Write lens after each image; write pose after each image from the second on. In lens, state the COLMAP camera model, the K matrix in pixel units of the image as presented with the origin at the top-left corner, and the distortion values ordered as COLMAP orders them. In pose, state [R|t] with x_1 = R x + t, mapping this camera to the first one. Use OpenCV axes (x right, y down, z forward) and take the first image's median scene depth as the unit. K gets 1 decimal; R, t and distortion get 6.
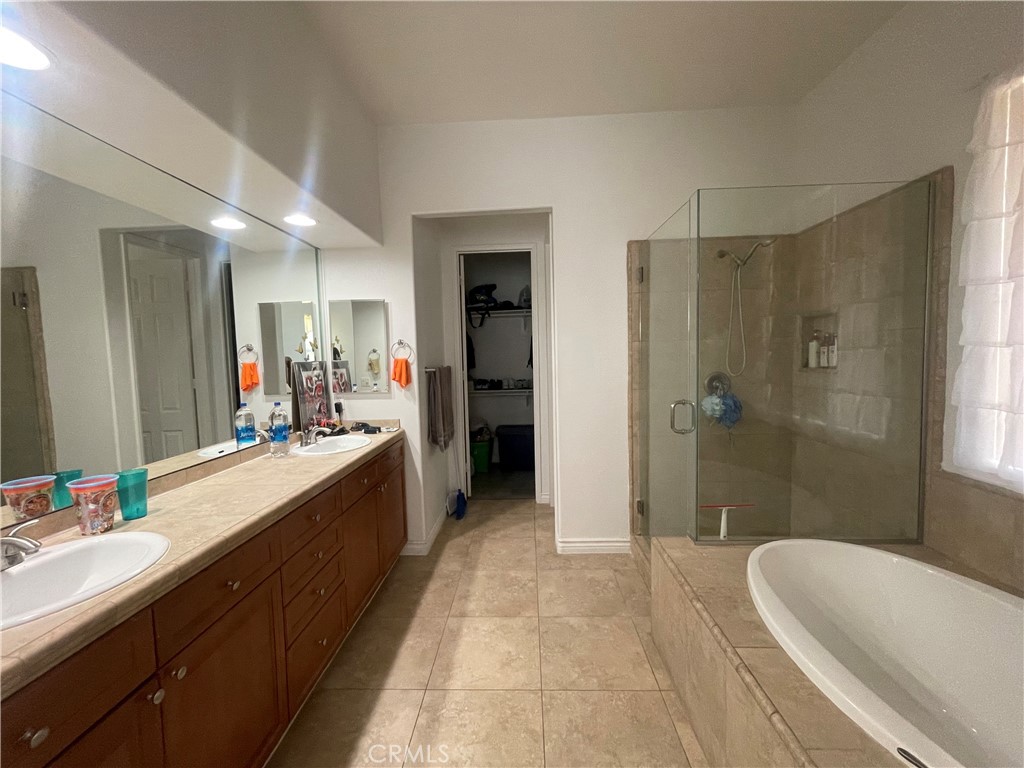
lens RADIAL K [[412.6, 0, 513.3], [0, 412.6, 380.9], [0, 0, 1]] dist [-0.003616, 0.000001]
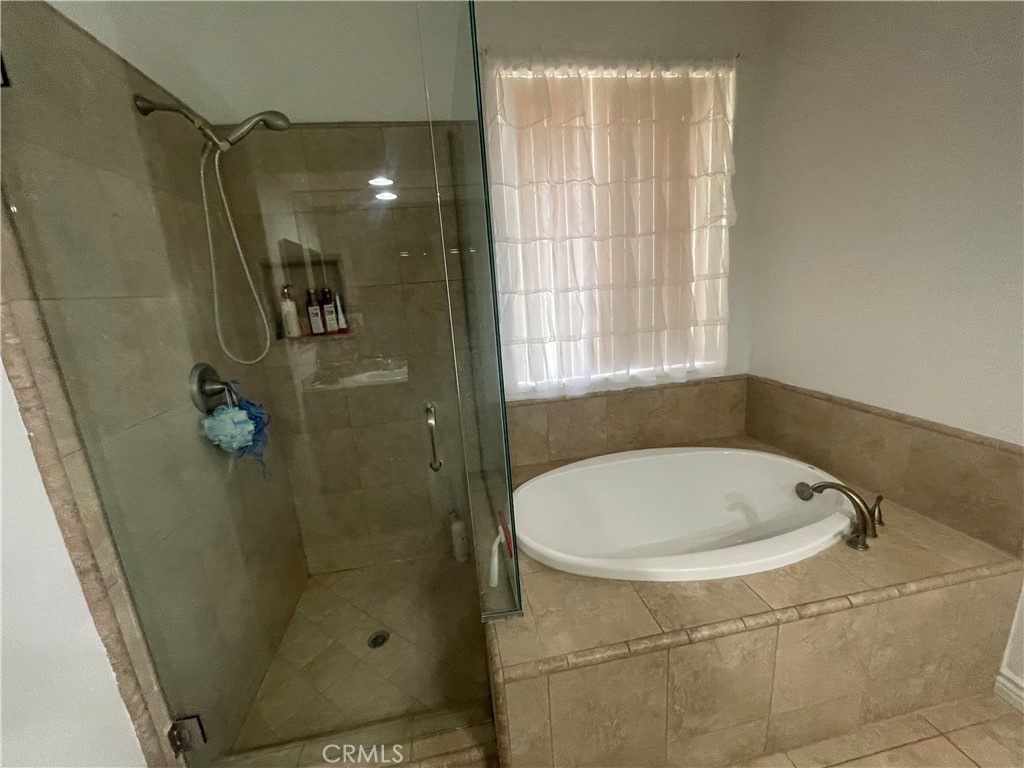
lens RADIAL K [[412.6, 0, 510.0], [0, 412.6, 383.4], [0, 0, 1]] dist [-0.003616, 0.000001]
pose [[-0.198397, -0.184319, 0.962635, -0.069573], [0.137750, 0.967166, 0.213576, -0.060018], [-0.970393, 0.174976, -0.166493, 0.819640]]
